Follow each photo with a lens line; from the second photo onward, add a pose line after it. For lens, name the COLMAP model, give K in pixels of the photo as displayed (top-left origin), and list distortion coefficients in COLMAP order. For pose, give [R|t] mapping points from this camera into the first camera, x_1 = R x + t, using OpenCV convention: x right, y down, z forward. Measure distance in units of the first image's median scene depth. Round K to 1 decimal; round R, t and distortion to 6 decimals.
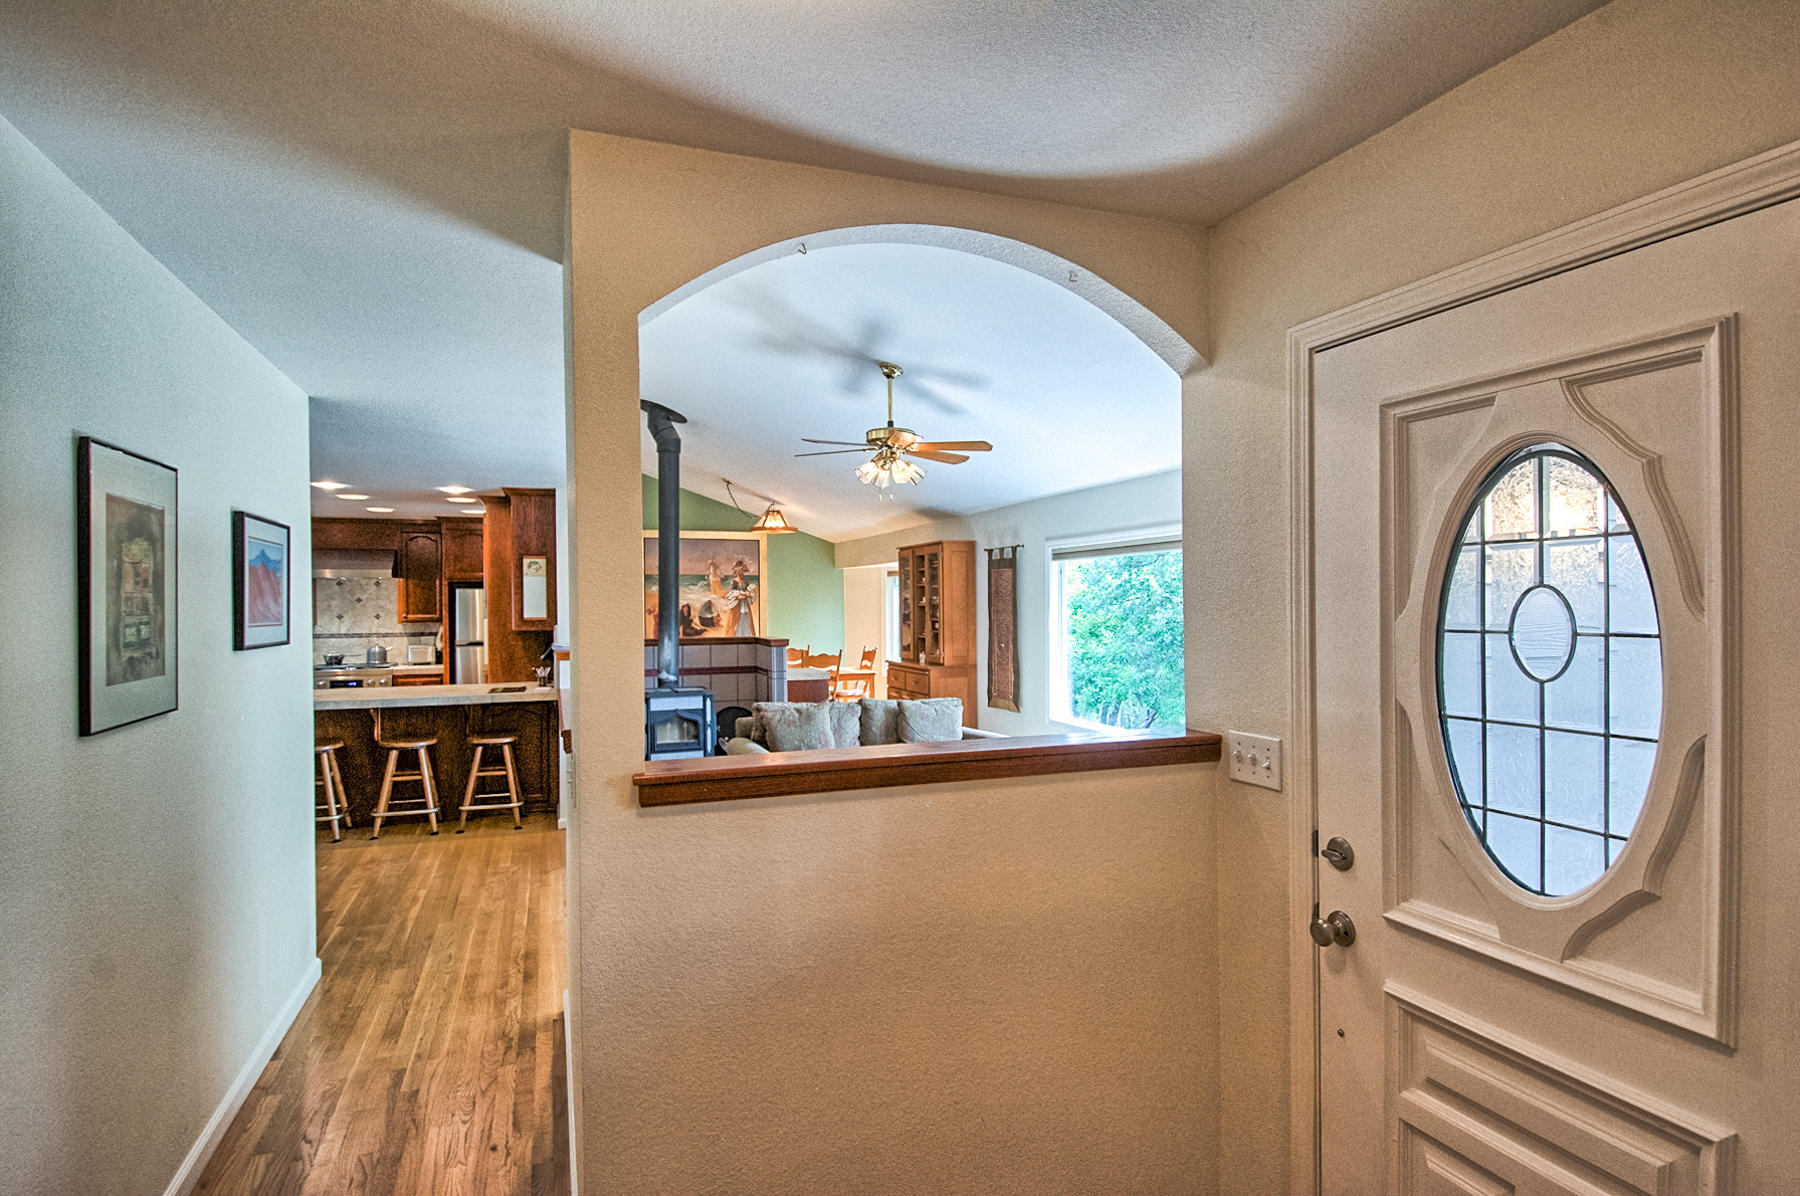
lens RADIAL K [[937.9, 0, 897.1], [0, 937.9, 605.4], [0, 0, 1]] dist [-0.016461, -0.001432]
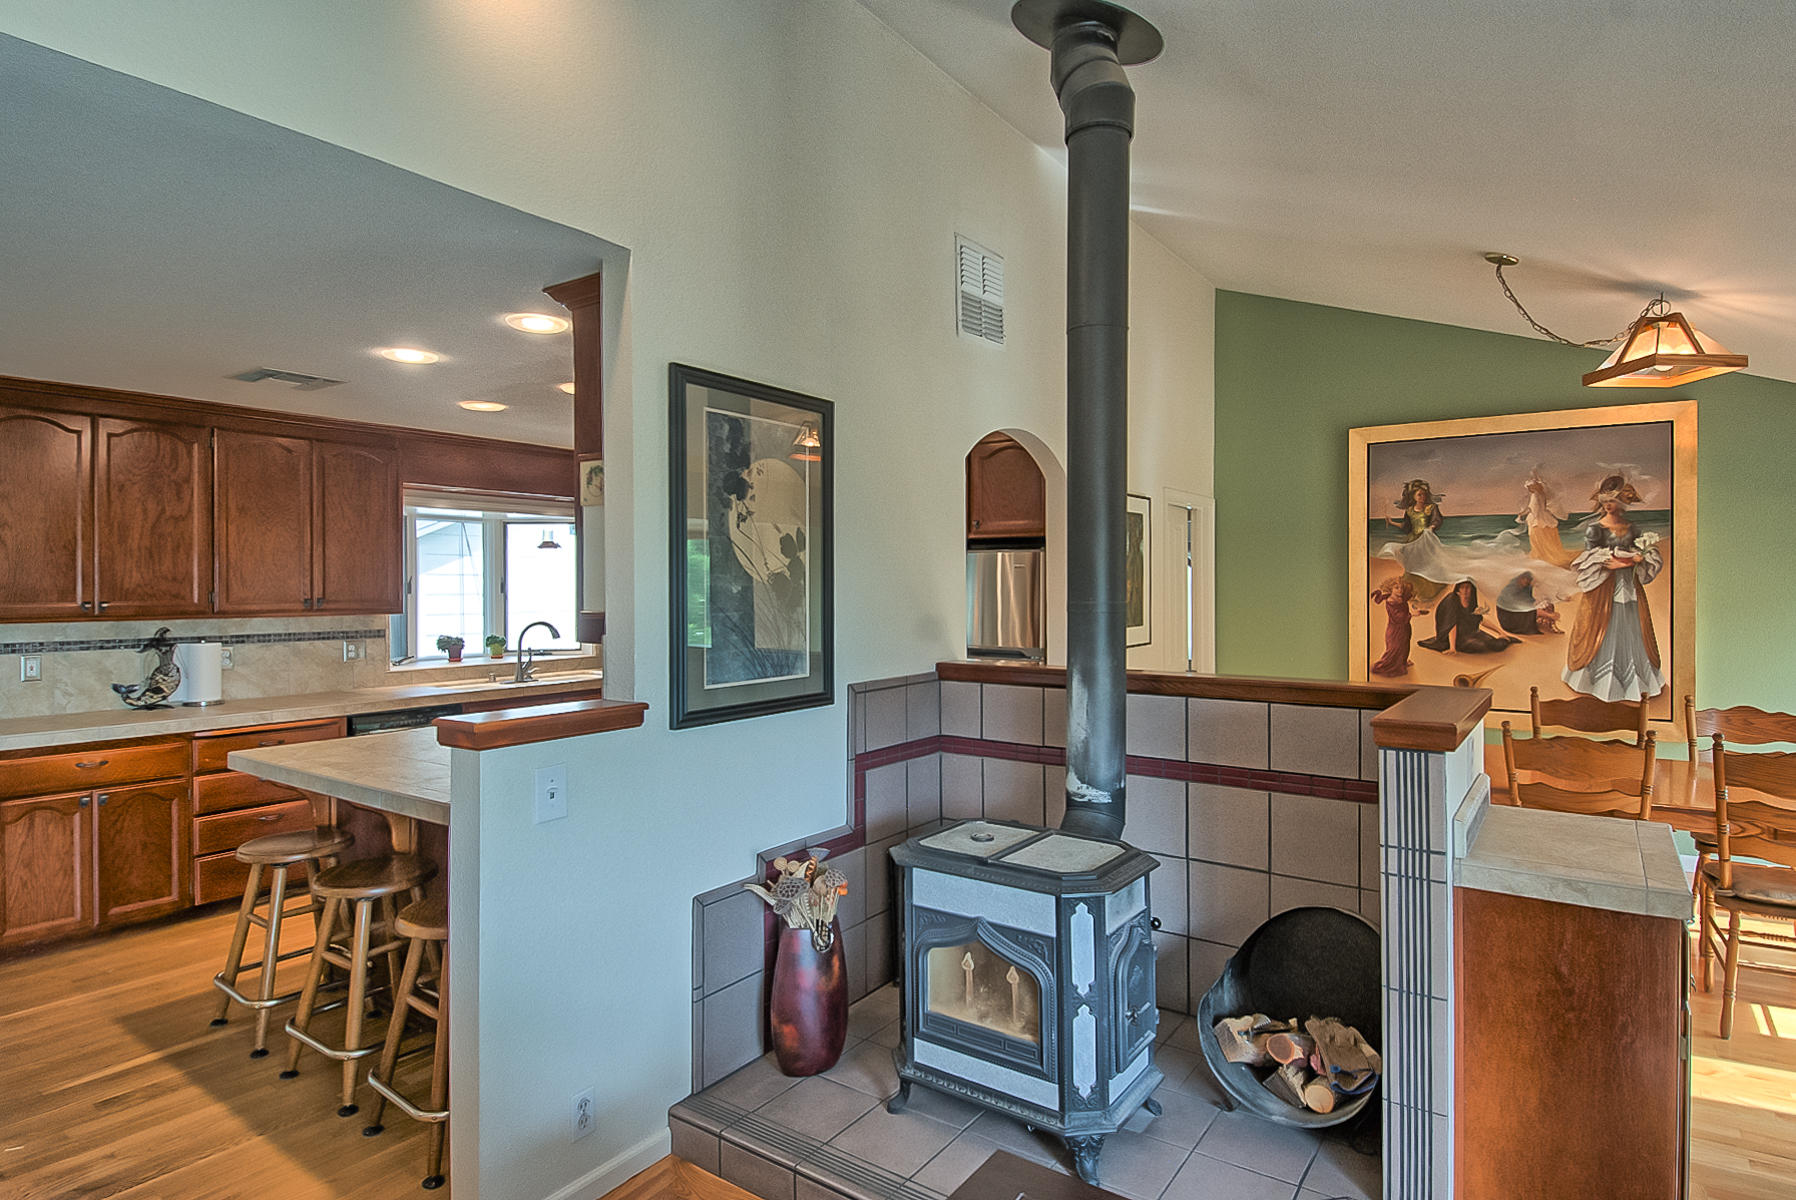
lens RADIAL K [[935.8, 0, 913.4], [0, 935.8, 576.5], [0, 0, 1]] dist [-0.016461, -0.001432]
pose [[0.541659, 0.001150, -0.840598, 0.008241], [-0.005904, 0.999980, -0.002437, -0.000927], [0.840578, 0.006283, 0.541654, 0.527249]]
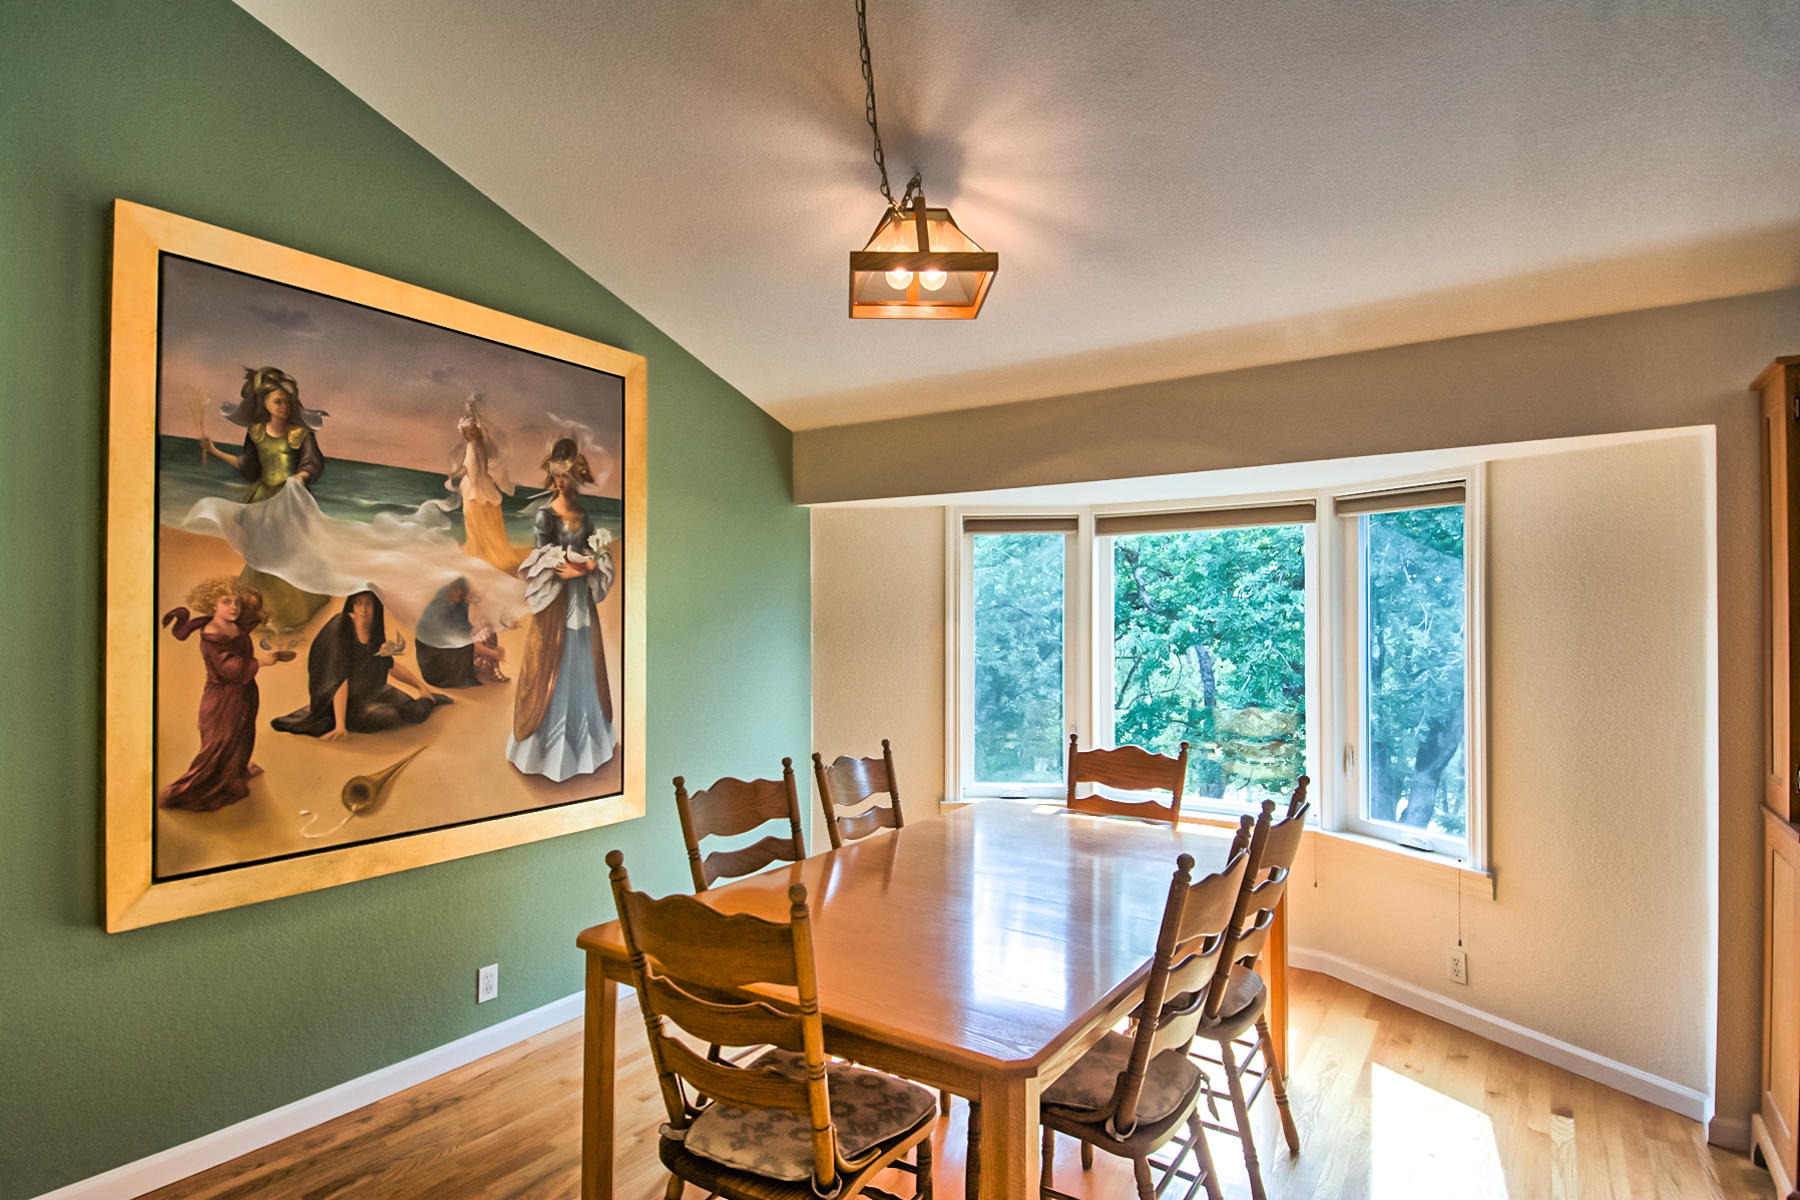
lens RADIAL K [[937.9, 0, 906.3], [0, 937.9, 614.2], [0, 0, 1]] dist [-0.016461, -0.001432]
pose [[0.816418, 0.015094, 0.577263, -0.246306], [-0.008720, 0.999867, -0.013811, 0.006227], [-0.577395, 0.006242, 0.816441, 0.729968]]
